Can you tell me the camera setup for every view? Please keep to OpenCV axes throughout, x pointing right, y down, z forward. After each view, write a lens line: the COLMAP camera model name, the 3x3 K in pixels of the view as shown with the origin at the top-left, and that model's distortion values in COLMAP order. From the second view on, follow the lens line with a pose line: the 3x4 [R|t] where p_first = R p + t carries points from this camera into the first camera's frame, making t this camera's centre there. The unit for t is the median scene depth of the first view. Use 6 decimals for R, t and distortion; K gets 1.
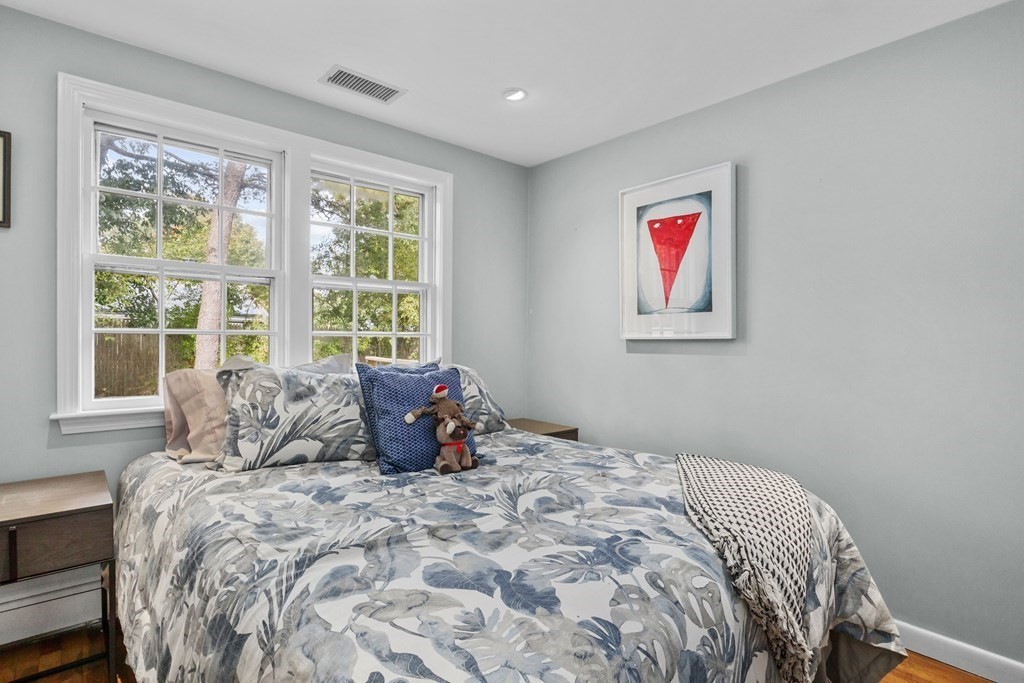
lens RADIAL K [[504.0, 0, 511.6], [0, 504.0, 358.2], [0, 0, 1]] dist [-0.000484, -0.000193]
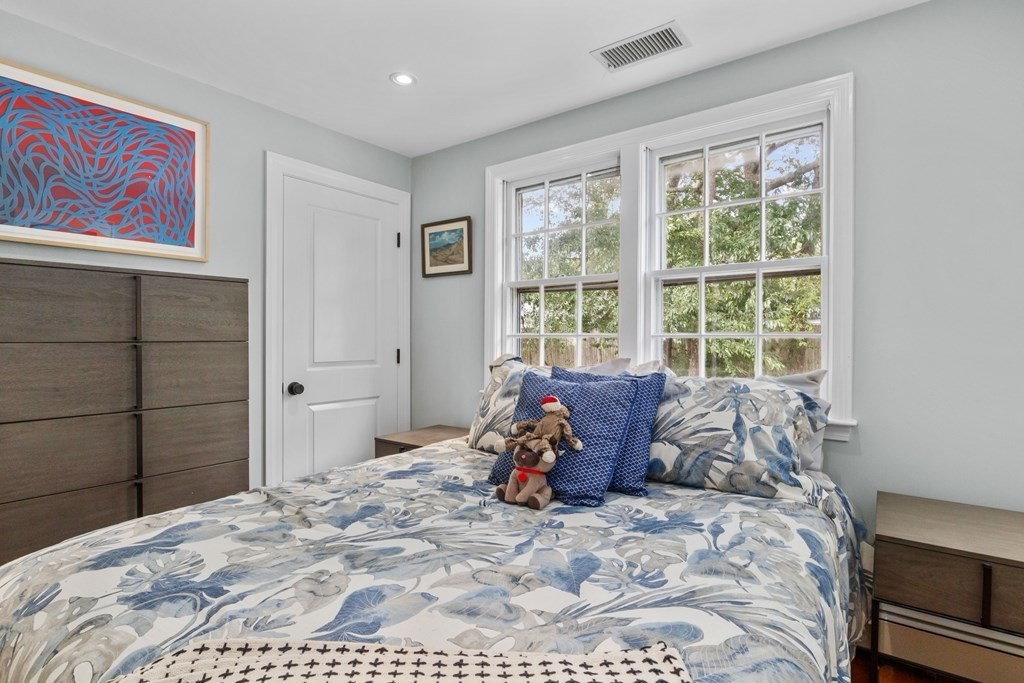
lens RADIAL K [[514.1, 0, 512.0], [0, 514.1, 341.5], [0, 0, 1]] dist [0.000641, -0.007765]
pose [[0.200624, -0.004708, -0.979657, 0.798971], [-0.043065, 0.998979, -0.013620, -0.022485], [0.978721, 0.044921, 0.200216, 0.955303]]
